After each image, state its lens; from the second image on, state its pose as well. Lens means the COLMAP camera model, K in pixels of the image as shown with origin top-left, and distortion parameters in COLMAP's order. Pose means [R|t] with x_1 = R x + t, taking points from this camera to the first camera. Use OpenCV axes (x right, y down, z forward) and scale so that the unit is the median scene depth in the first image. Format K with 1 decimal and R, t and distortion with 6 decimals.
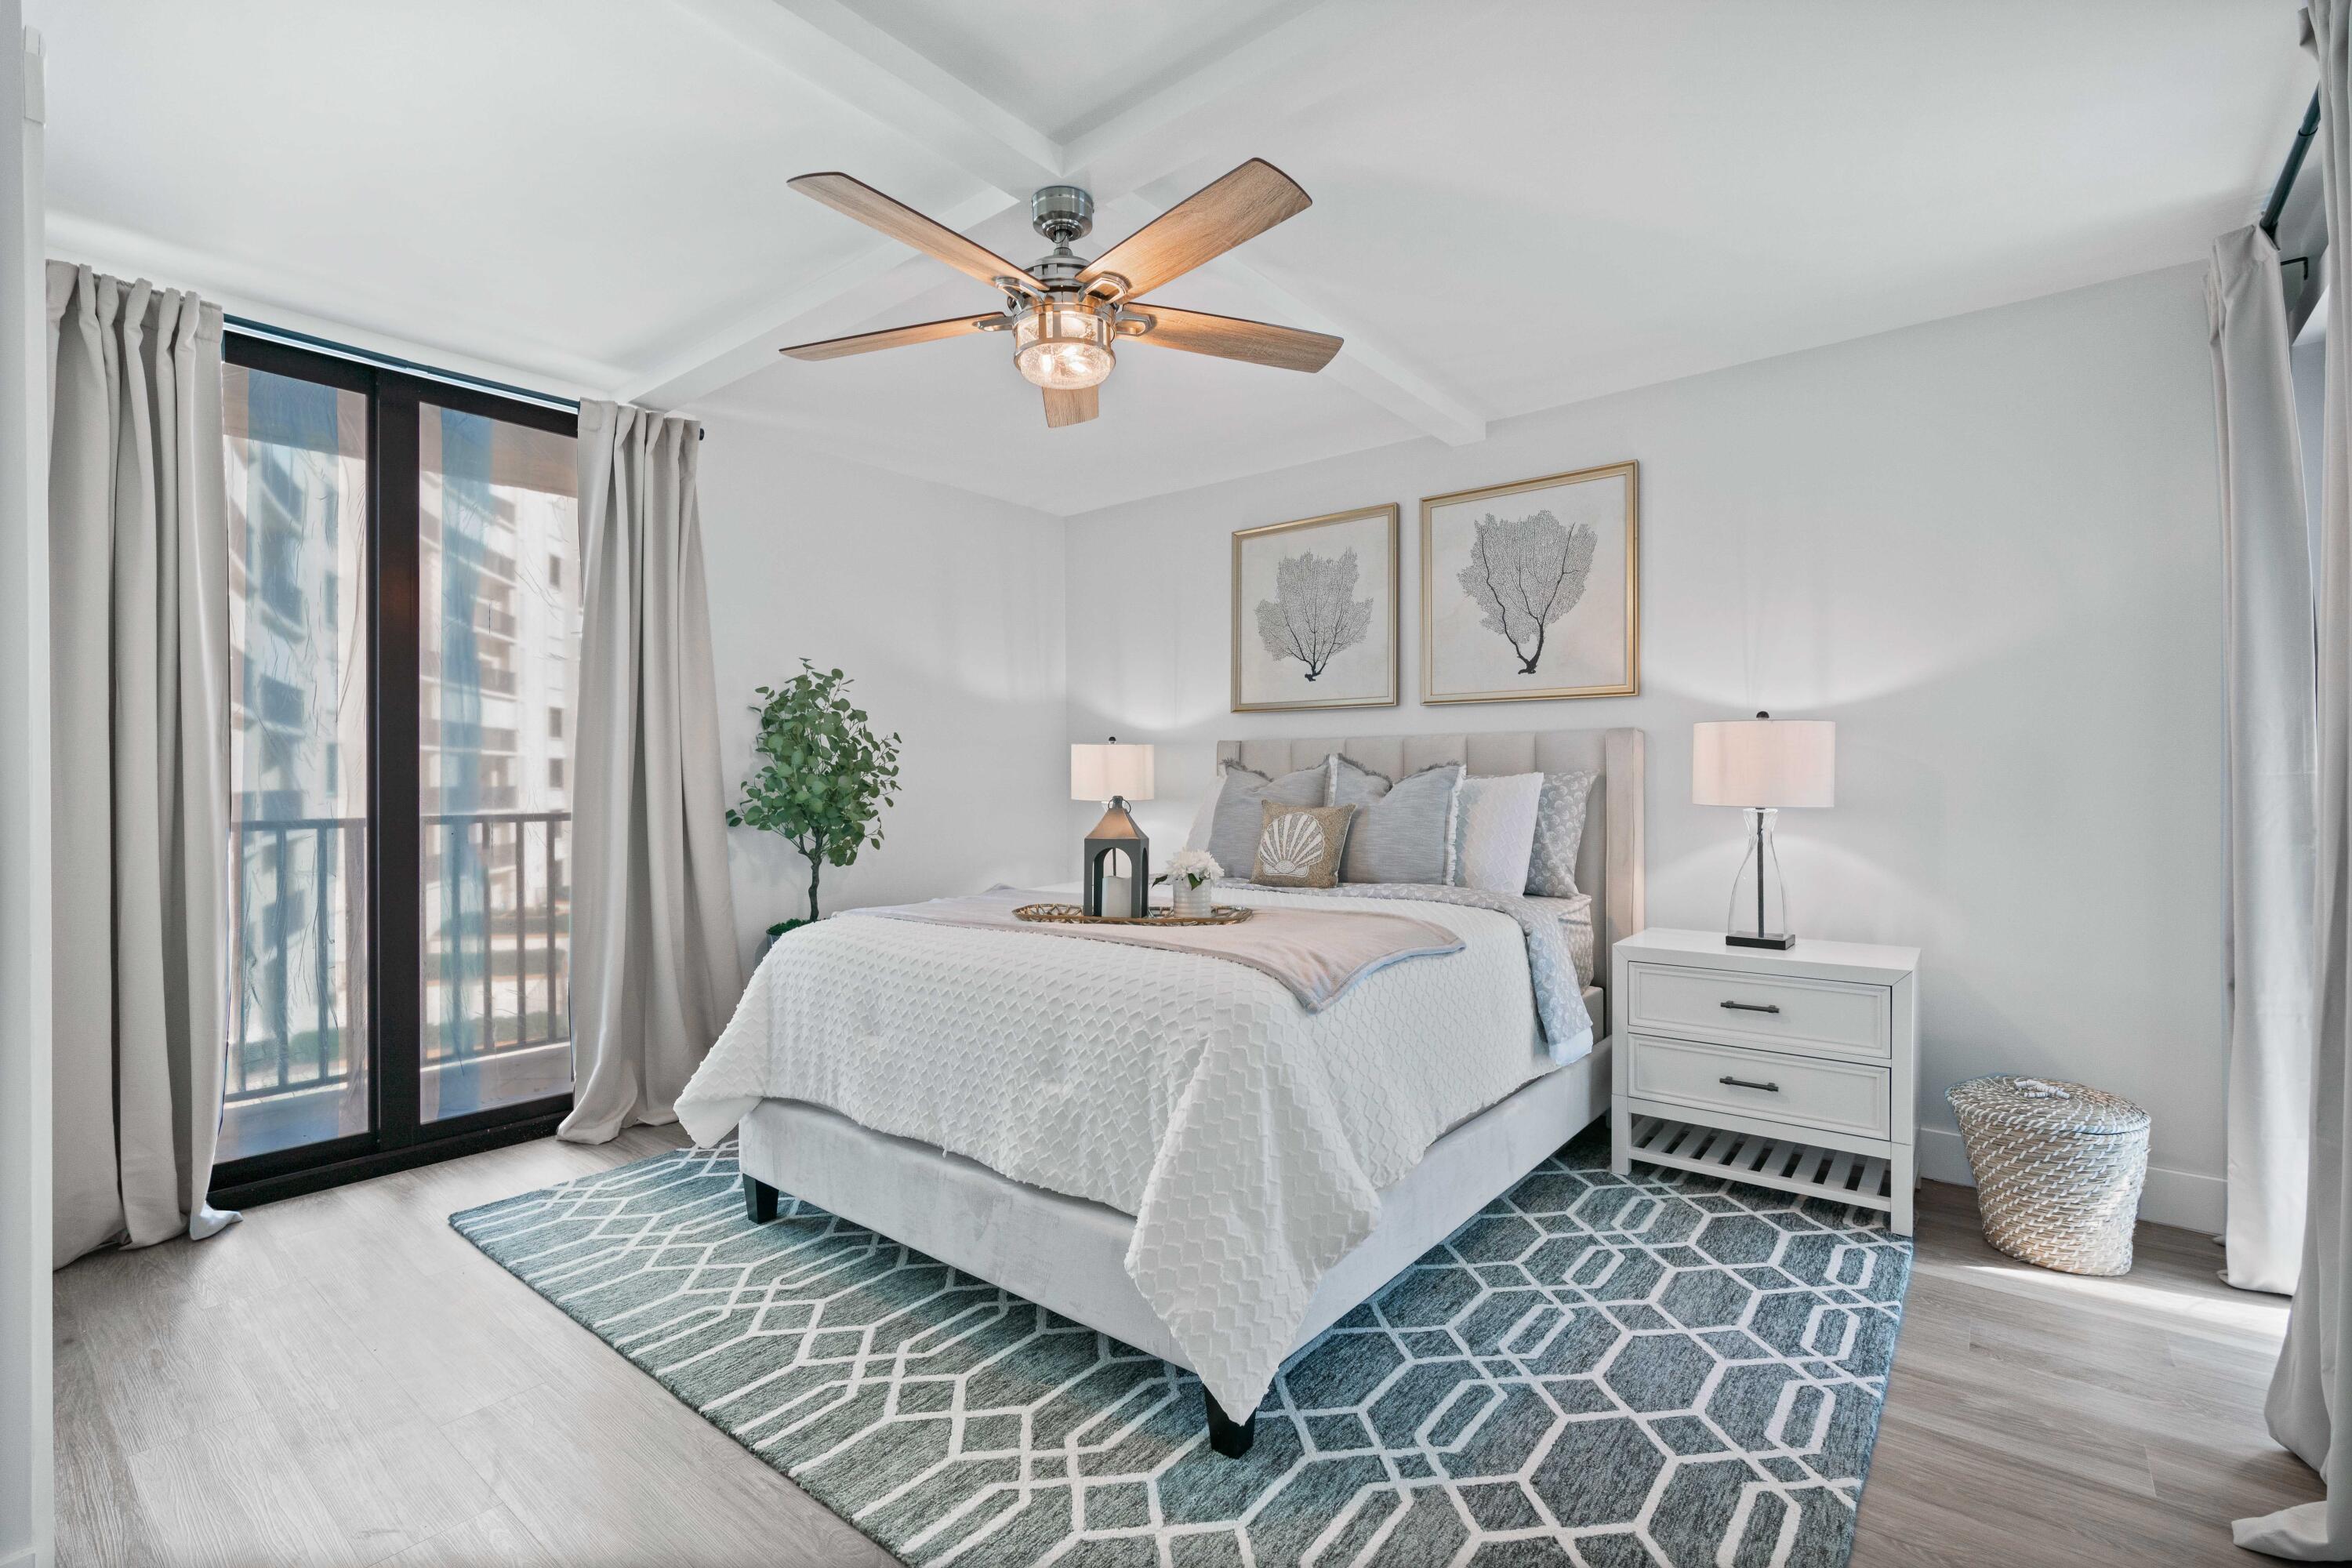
lens RADIAL K [[1057.8, 0, 1184.2], [0, 1057.8, 784.2], [0, 0, 1]] dist [-0.014046, 0.006321]
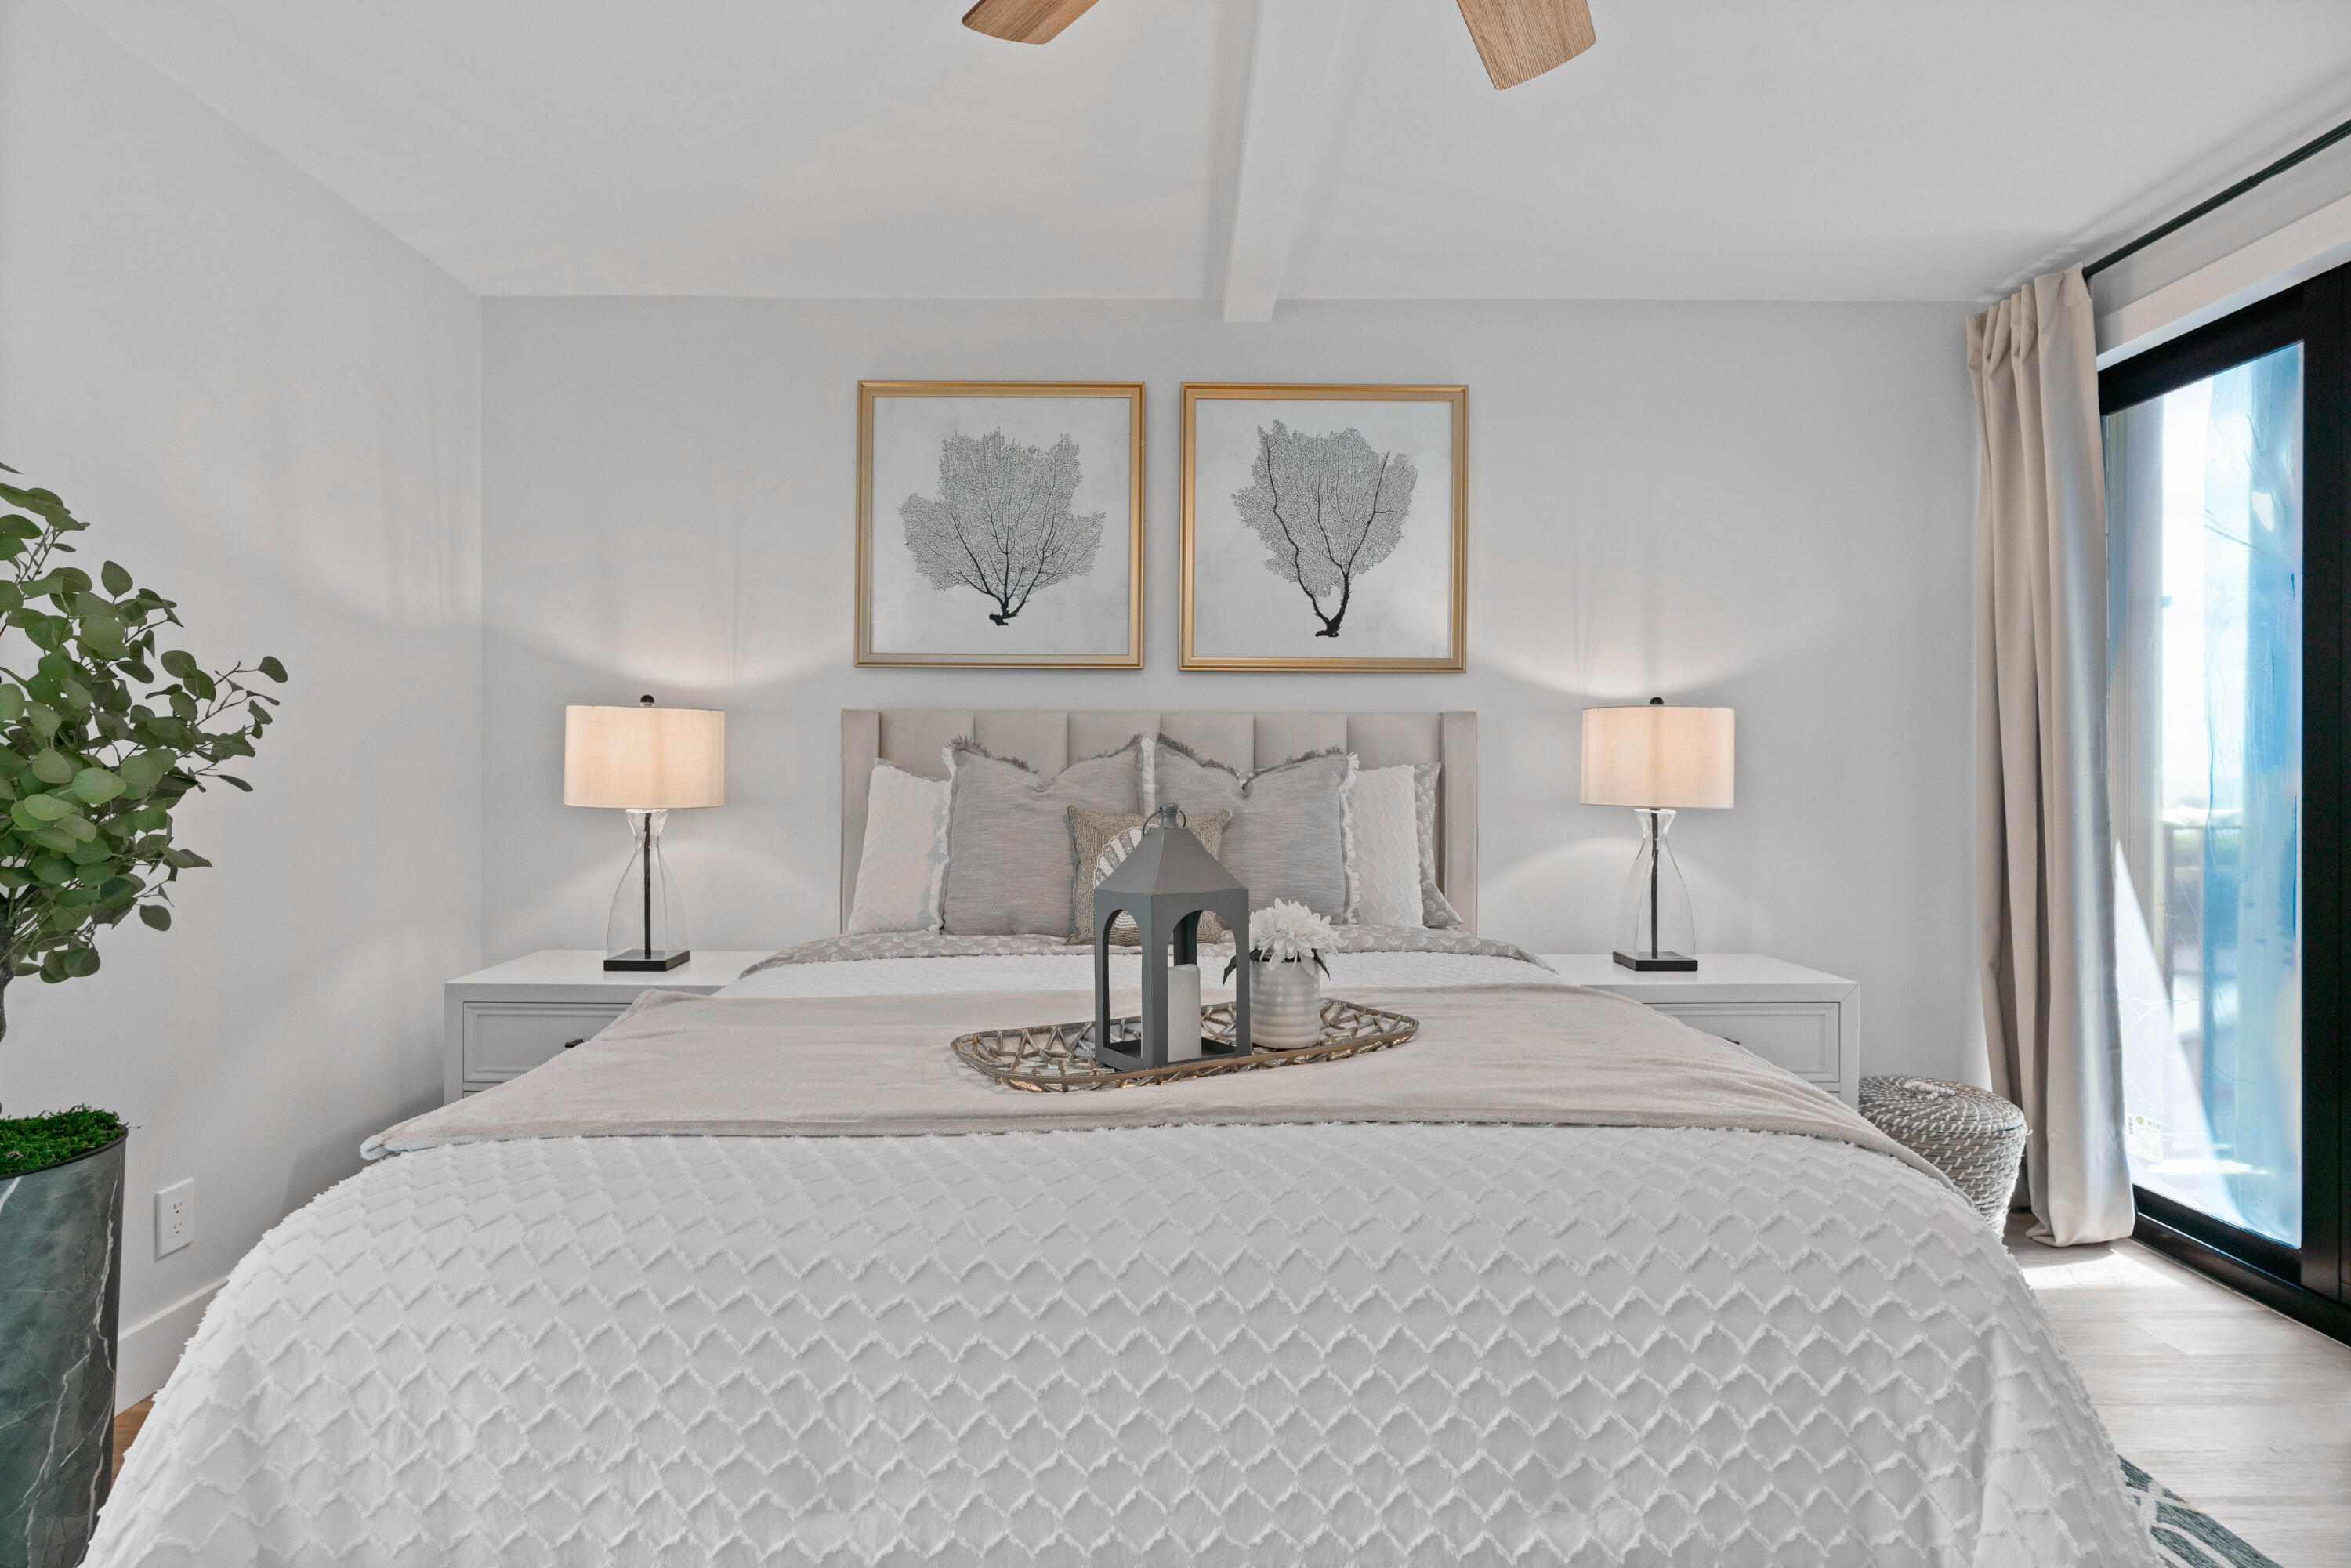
lens RADIAL K [[1149.9, 0, 1178.7], [0, 1149.9, 770.8], [0, 0, 1]] dist [-0.009586, 0.003754]
pose [[0.775022, 0.006716, 0.631898, -0.286317], [-0.002201, 0.999966, -0.007927, 0.000030], [-0.631930, 0.004753, 0.775011, 0.417831]]
